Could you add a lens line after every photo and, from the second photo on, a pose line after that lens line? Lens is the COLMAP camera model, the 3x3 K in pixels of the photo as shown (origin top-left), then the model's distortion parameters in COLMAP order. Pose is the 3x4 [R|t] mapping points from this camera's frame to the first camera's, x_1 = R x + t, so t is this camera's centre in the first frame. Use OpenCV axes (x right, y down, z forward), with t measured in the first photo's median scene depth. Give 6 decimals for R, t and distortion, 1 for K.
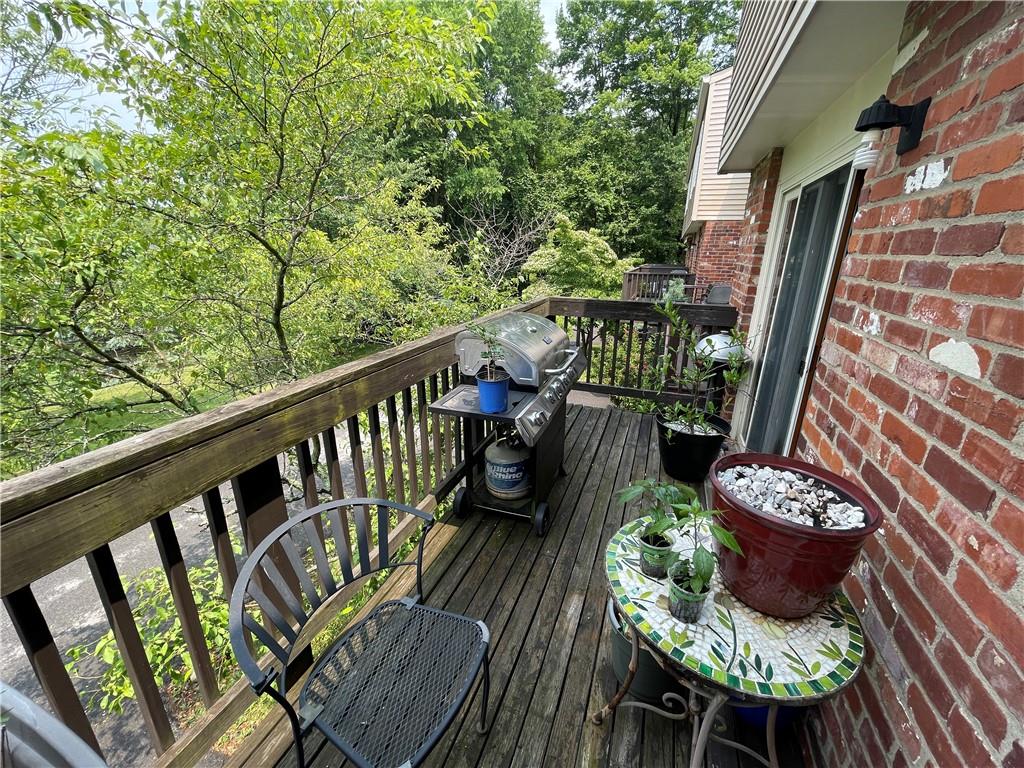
lens RADIAL K [[414.3, 0, 509.6], [0, 414.3, 382.8], [0, 0, 1]] dist [-0.002766, 0.000142]
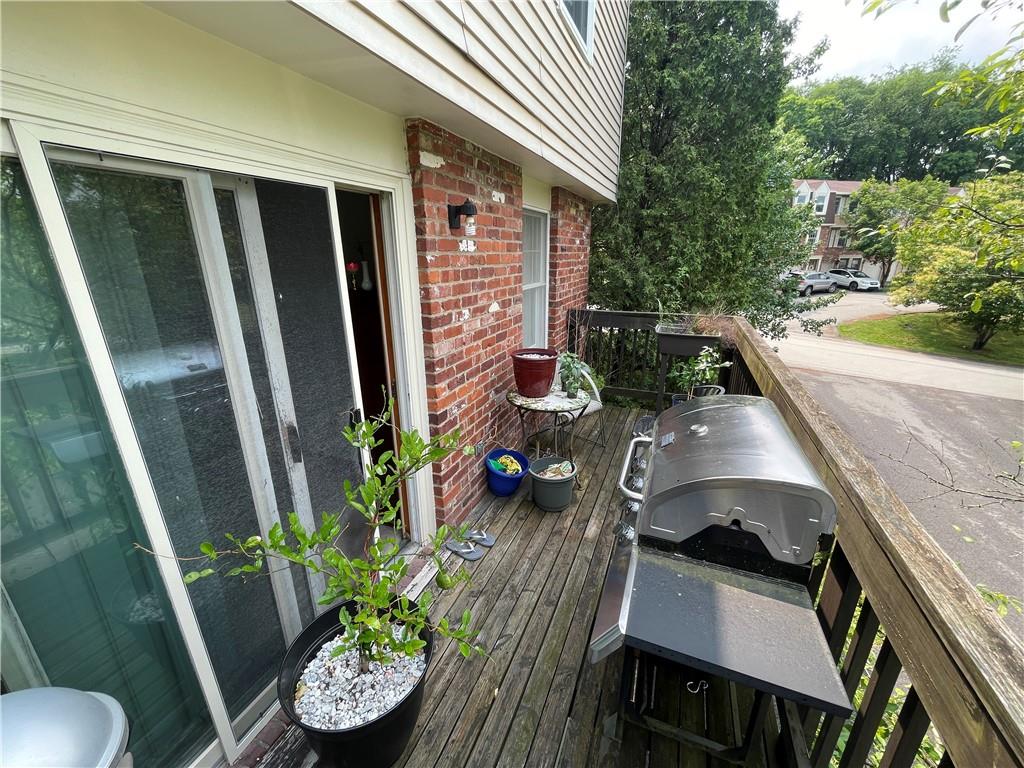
lens RADIAL K [[414.3, 0, 513.7], [0, 414.3, 386.7], [0, 0, 1]] dist [-0.002766, 0.000142]
pose [[-0.999434, -0.019195, 0.027626, 0.653256], [0.000548, 0.811818, 0.583911, -1.147516], [-0.033636, 0.583595, -0.811348, 3.147880]]
